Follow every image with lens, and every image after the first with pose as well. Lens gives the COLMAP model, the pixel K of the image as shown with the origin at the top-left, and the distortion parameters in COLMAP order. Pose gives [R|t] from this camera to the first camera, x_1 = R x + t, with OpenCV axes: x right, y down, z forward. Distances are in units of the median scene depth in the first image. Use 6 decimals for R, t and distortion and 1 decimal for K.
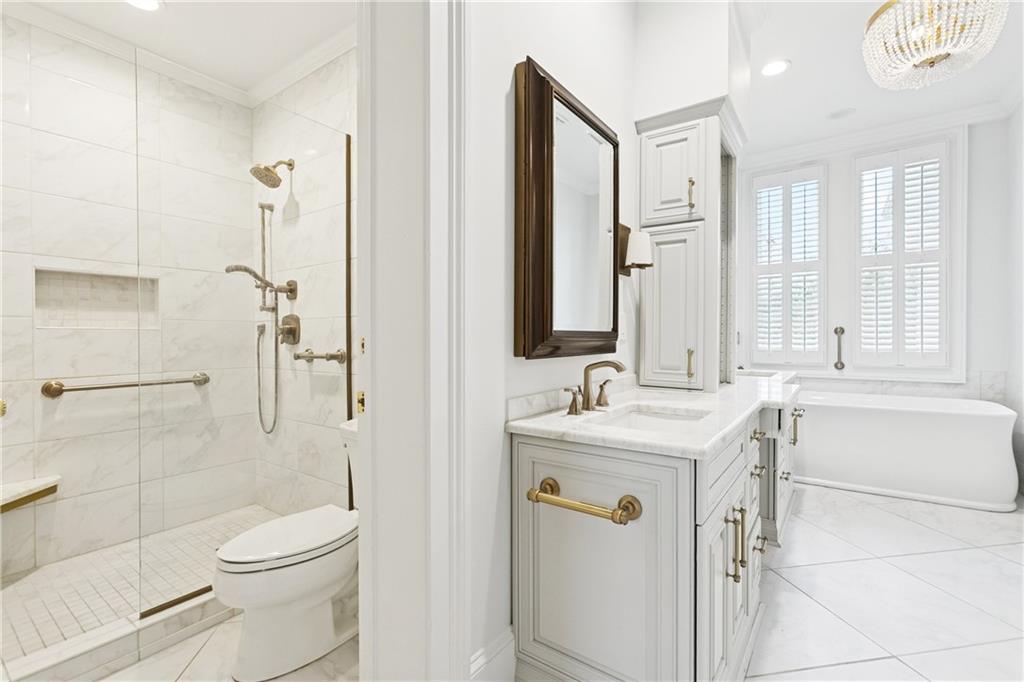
lens RADIAL K [[457.0, 0, 506.0], [0, 457.0, 335.9], [0, 0, 1]] dist [-0.004347, 0.002382]
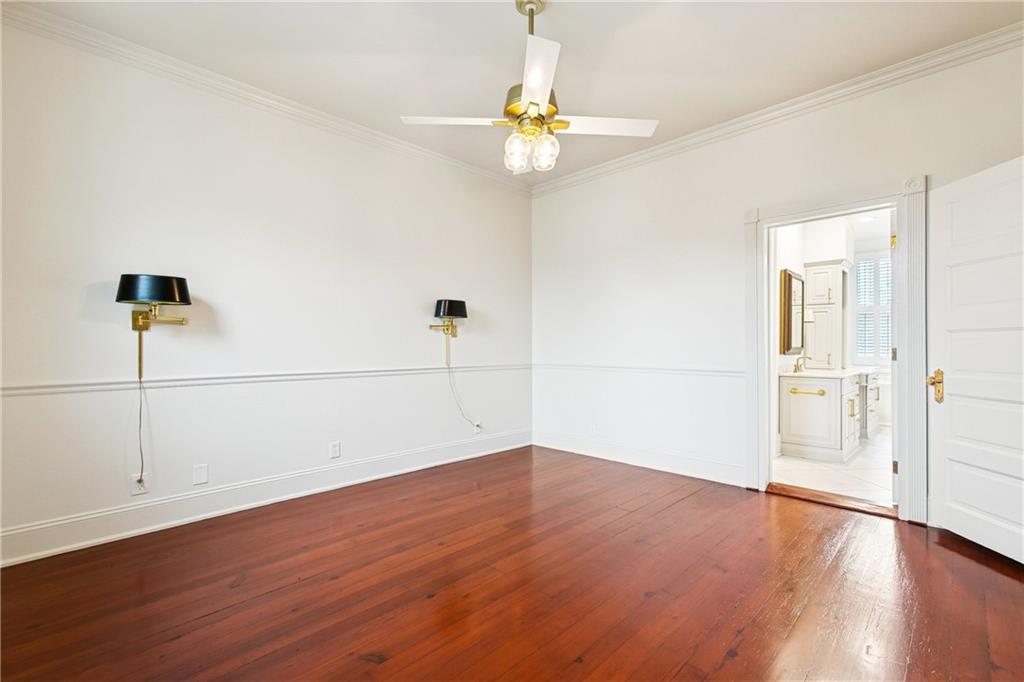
lens RADIAL K [[457.0, 0, 507.7], [0, 457.0, 342.4], [0, 0, 1]] dist [-0.004347, 0.002382]
pose [[0.989190, 0.003826, -0.146592, -0.575389], [-0.005755, 0.999902, -0.012737, 0.004851], [0.146529, 0.013443, 0.989115, -1.028701]]
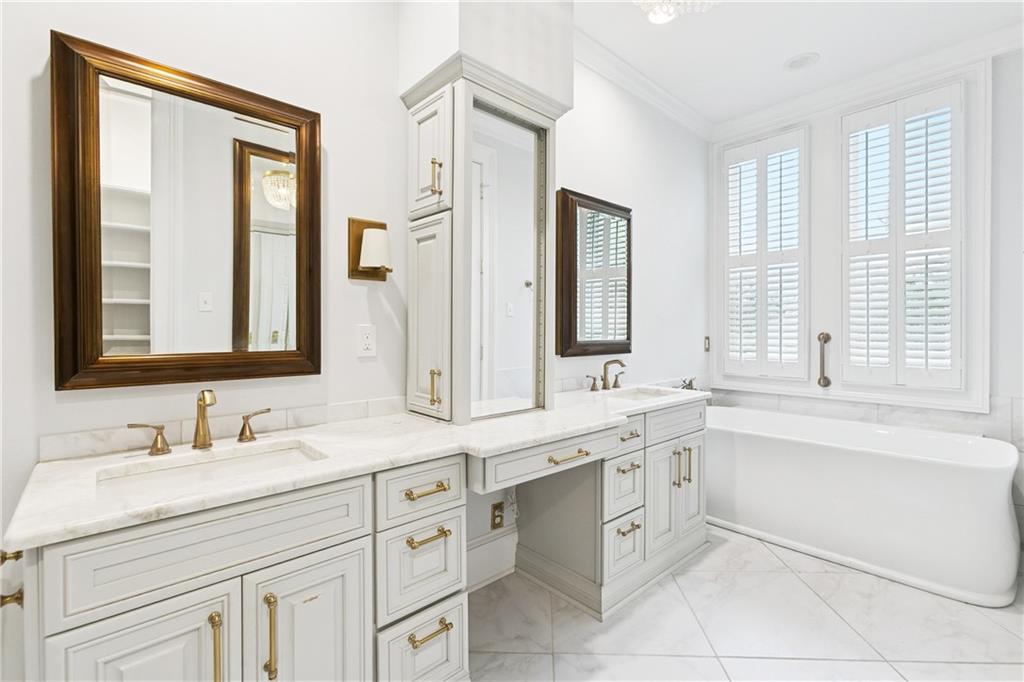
lens RADIAL K [[457.0, 0, 519.8], [0, 457.0, 328.2], [0, 0, 1]] dist [-0.004347, 0.002382]
pose [[0.980134, 0.005960, -0.198249, 0.407584], [-0.006021, 0.999982, 0.000295, -0.026676], [0.198247, 0.000905, 0.980152, 0.135317]]
